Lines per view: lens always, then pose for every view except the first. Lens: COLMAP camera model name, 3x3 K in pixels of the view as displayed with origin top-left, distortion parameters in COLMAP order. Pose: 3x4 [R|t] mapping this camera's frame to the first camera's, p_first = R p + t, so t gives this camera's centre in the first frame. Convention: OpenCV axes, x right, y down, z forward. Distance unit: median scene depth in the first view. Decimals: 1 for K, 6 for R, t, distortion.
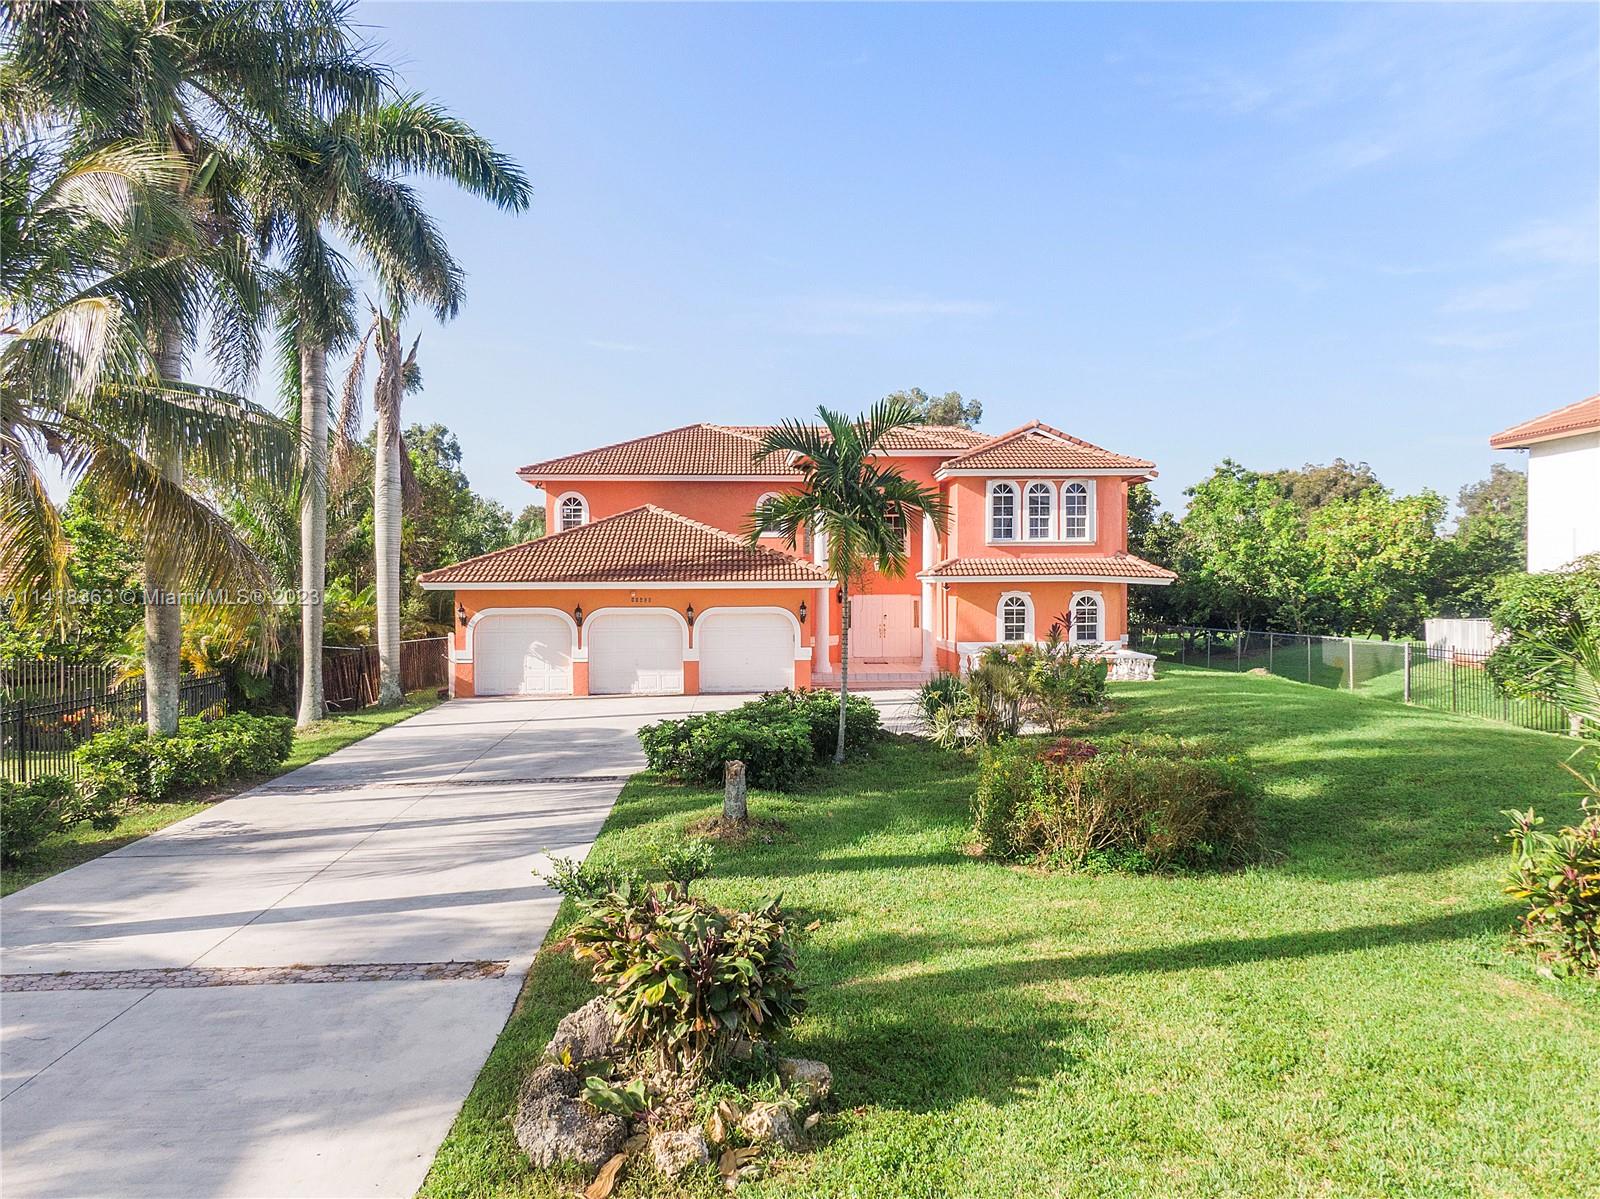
lens RADIAL K [[1142.9, 0, 797.1], [0, 1142.9, 600.8], [0, 0, 1]] dist [0.022180, -0.050718]
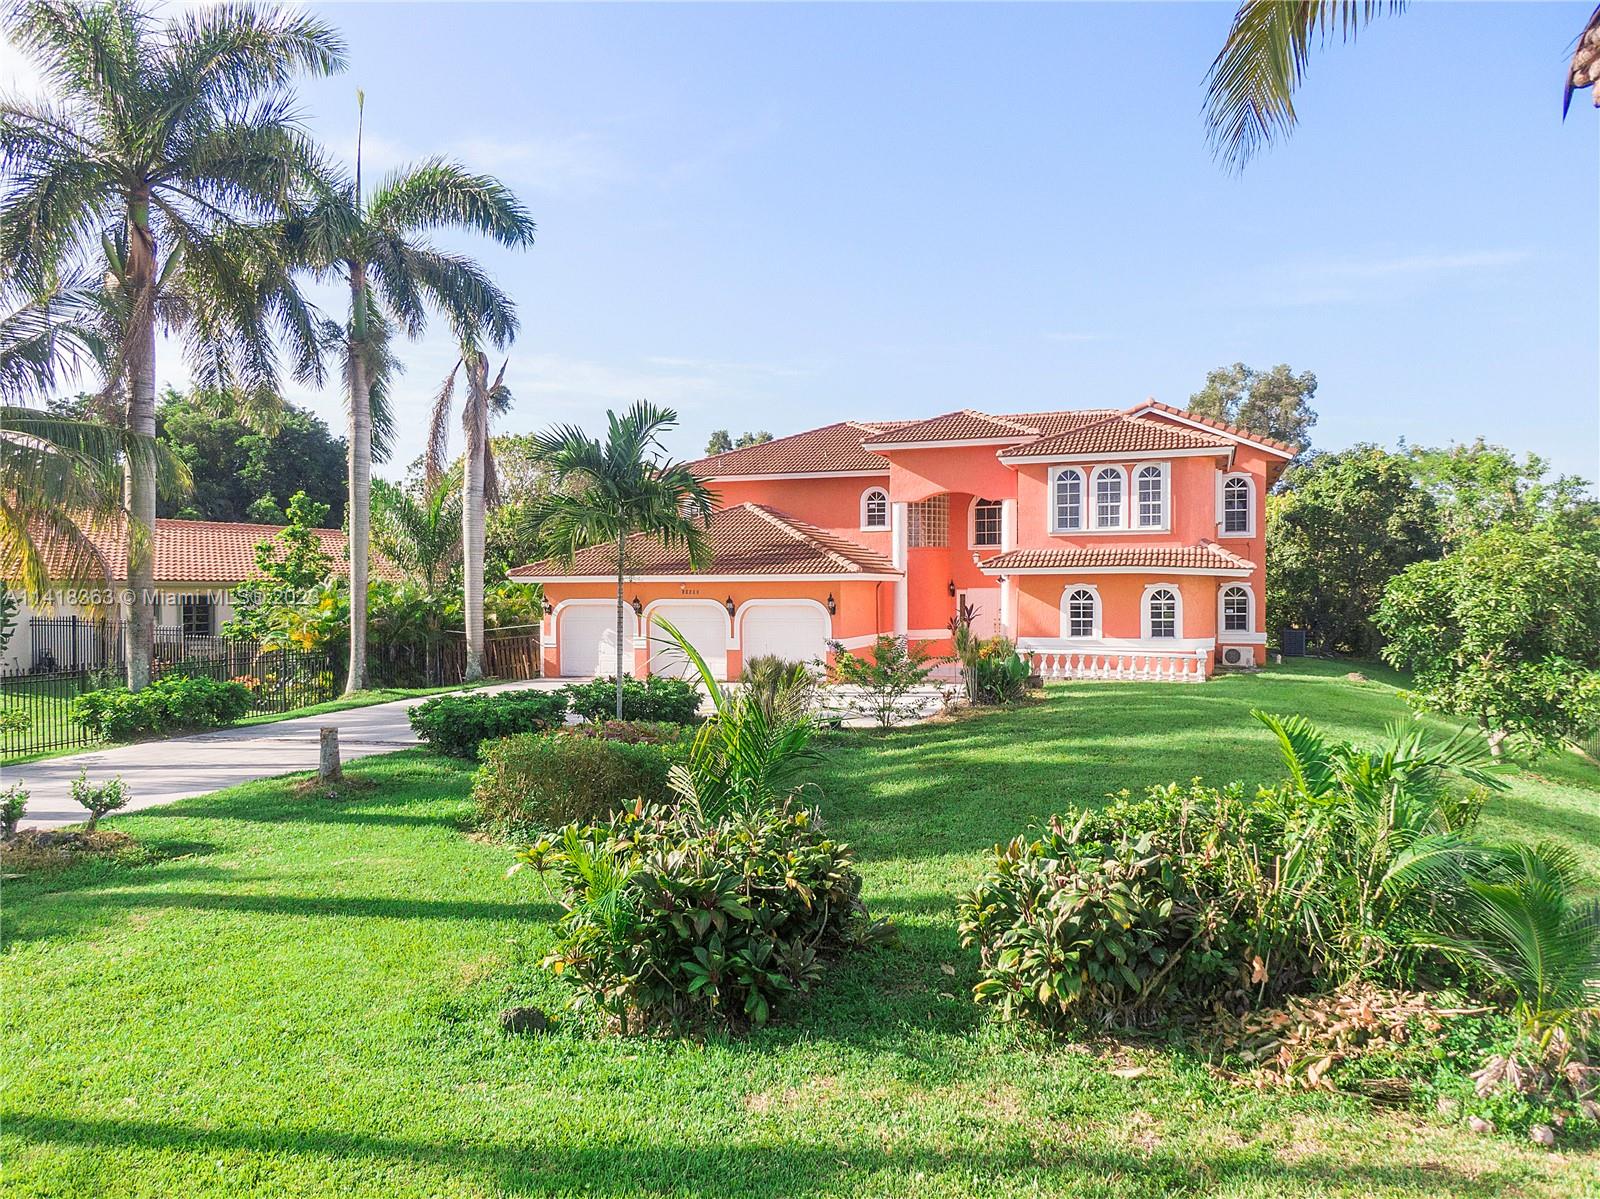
lens RADIAL K [[1142.9, 0, 797.1], [0, 1142.9, 600.8], [0, 0, 1]] dist [0.022180, -0.050718]
pose [[0.922527, 0.005741, -0.385889, 0.337781], [-0.003820, 0.999976, 0.005745, 0.000951], [0.385913, -0.003826, 0.922527, 0.041500]]
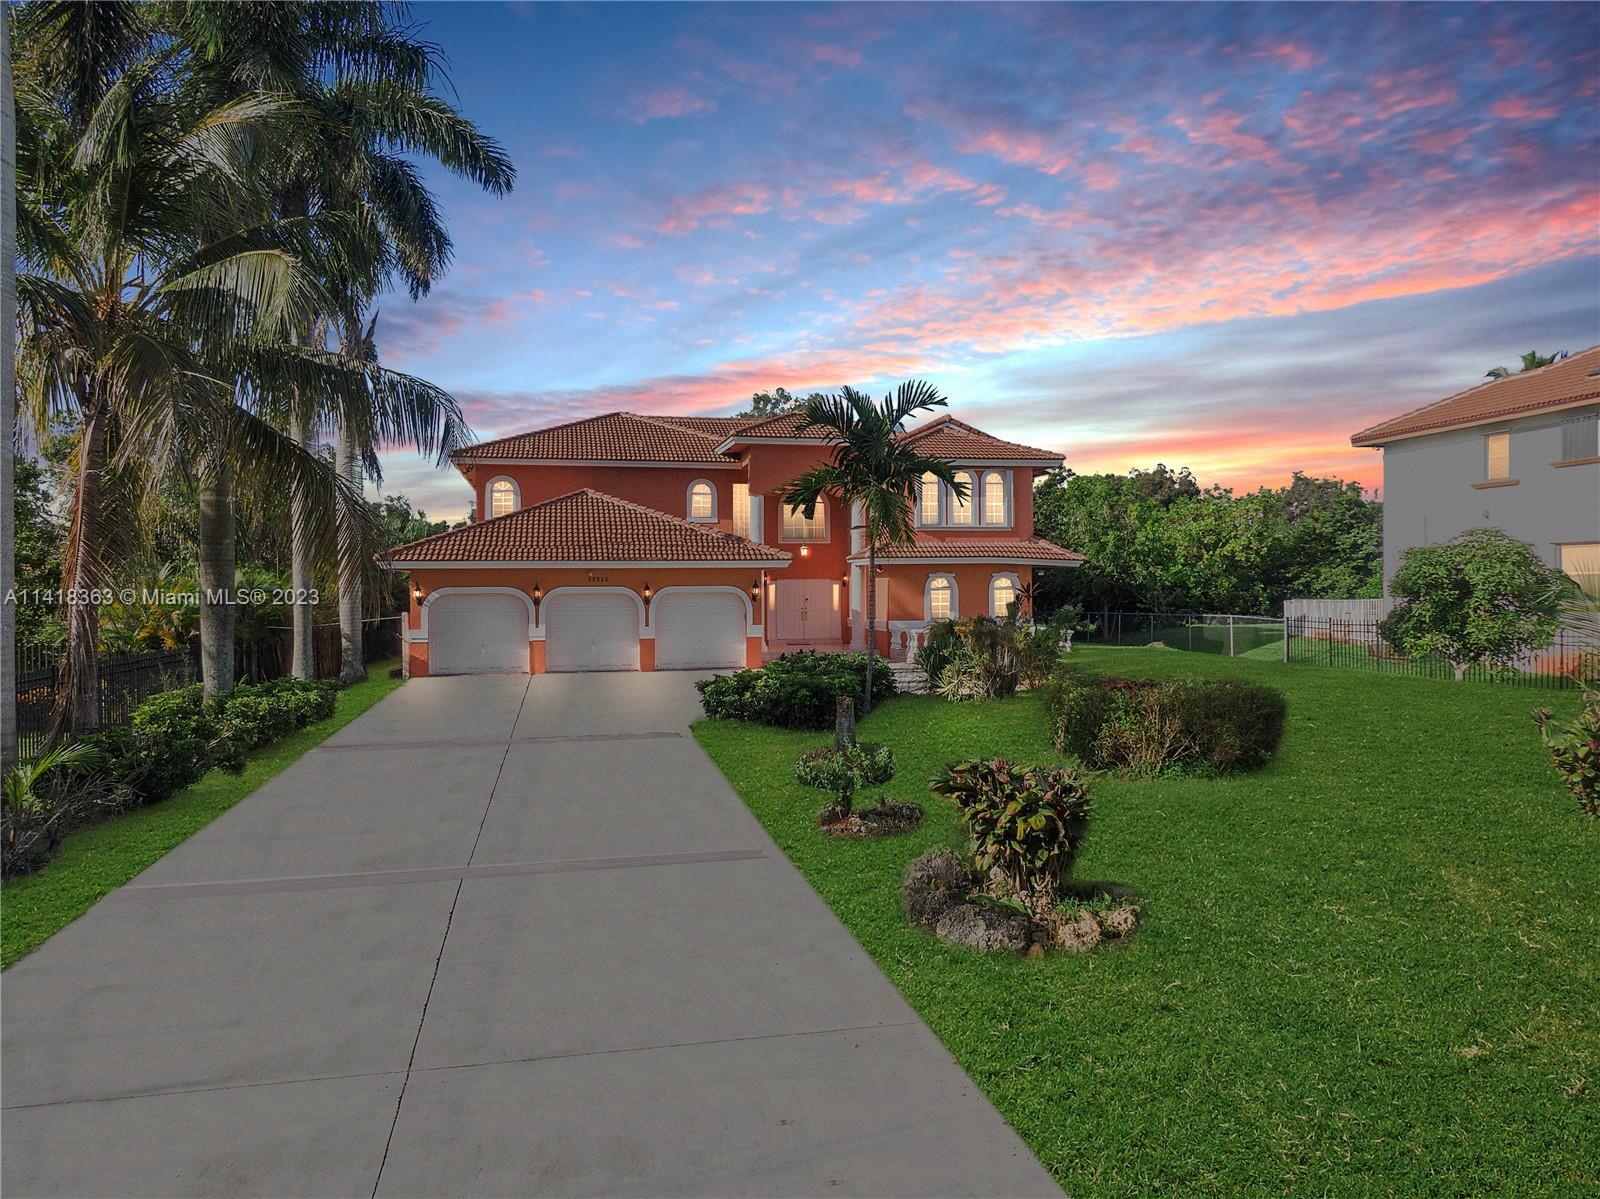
lens RADIAL K [[1142.9, 0, 797.1], [0, 1142.9, 600.8], [0, 0, 1]] dist [0.022180, -0.050718]
pose [[0.987494, -0.003904, 0.157609, -0.110737], [0.004485, 0.999984, -0.003331, 0.020633], [-0.157593, 0.003996, 0.987496, -0.035285]]
